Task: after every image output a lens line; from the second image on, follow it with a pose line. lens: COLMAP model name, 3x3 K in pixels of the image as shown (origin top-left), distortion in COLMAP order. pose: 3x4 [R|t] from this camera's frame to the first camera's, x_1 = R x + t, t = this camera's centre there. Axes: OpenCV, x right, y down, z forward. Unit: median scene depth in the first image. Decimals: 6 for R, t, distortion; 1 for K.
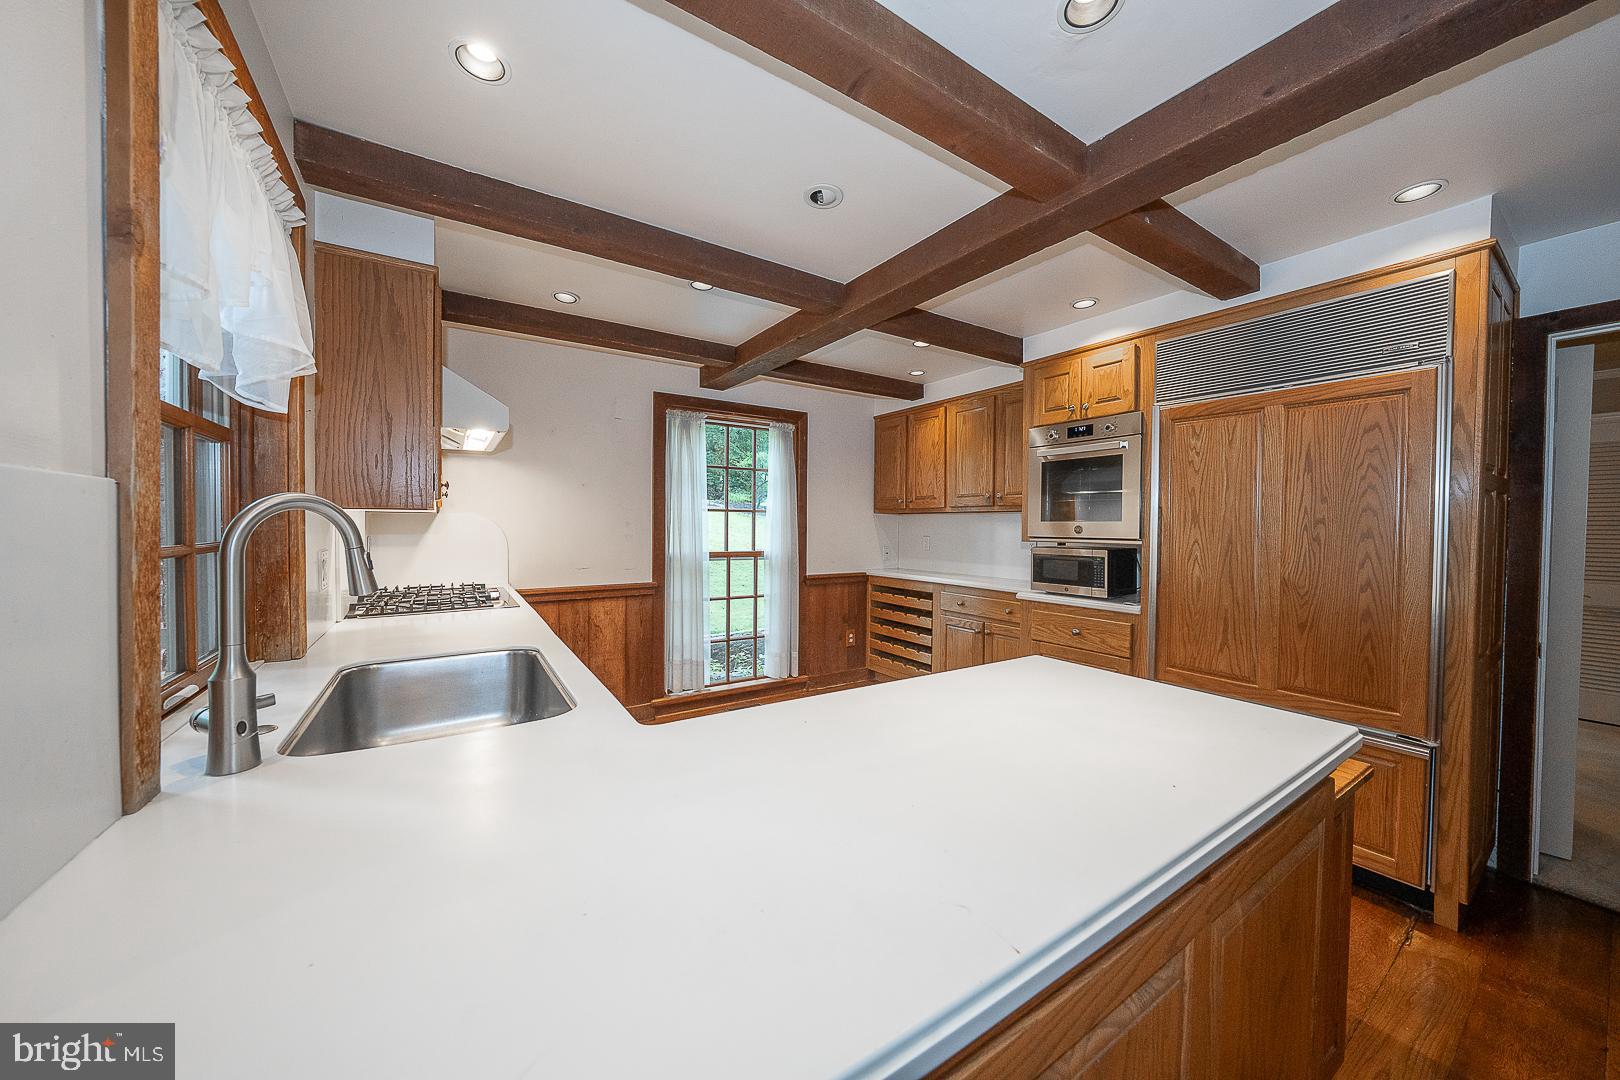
lens RADIAL K [[553.9, 0, 807.6], [0, 553.9, 534.5], [0, 0, 1]] dist [-0.021876, 0.002633]
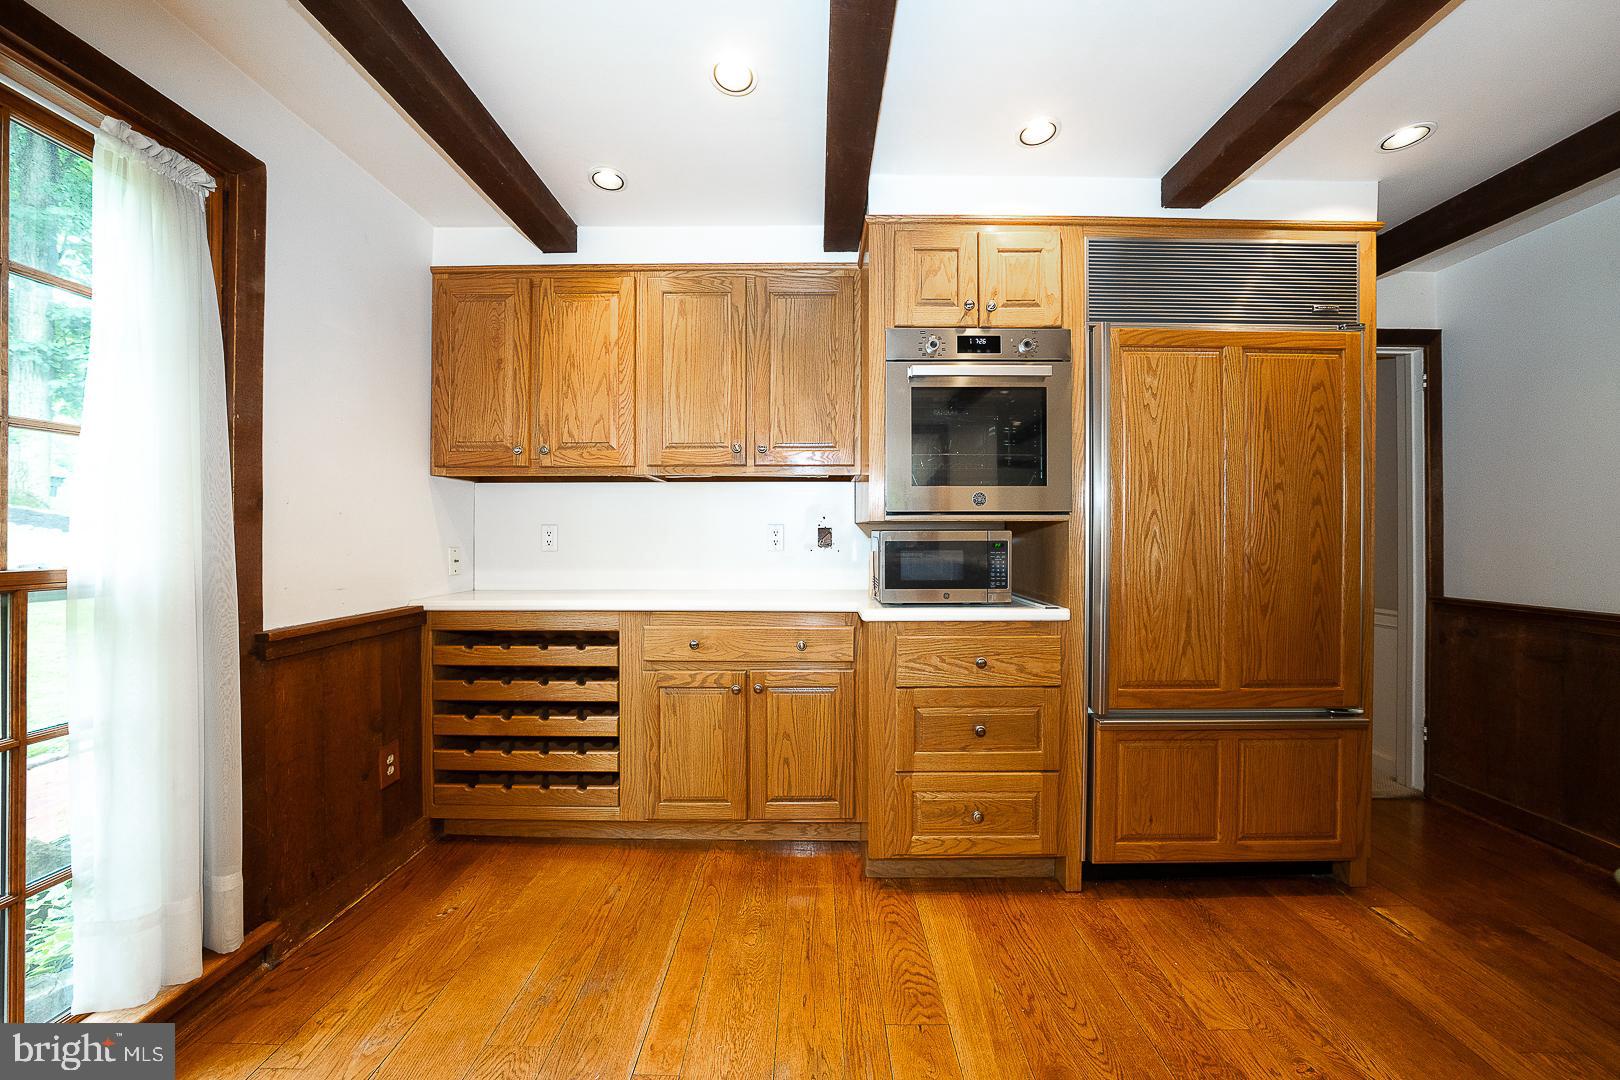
lens RADIAL K [[553.9, 0, 806.2], [0, 553.9, 537.2], [0, 0, 1]] dist [-0.021876, 0.002633]
pose [[0.553031, -0.007107, 0.833131, -0.103661], [0.017506, 0.999842, -0.003092, 0.023497], [-0.832977, 0.016295, 0.553068, 0.575399]]
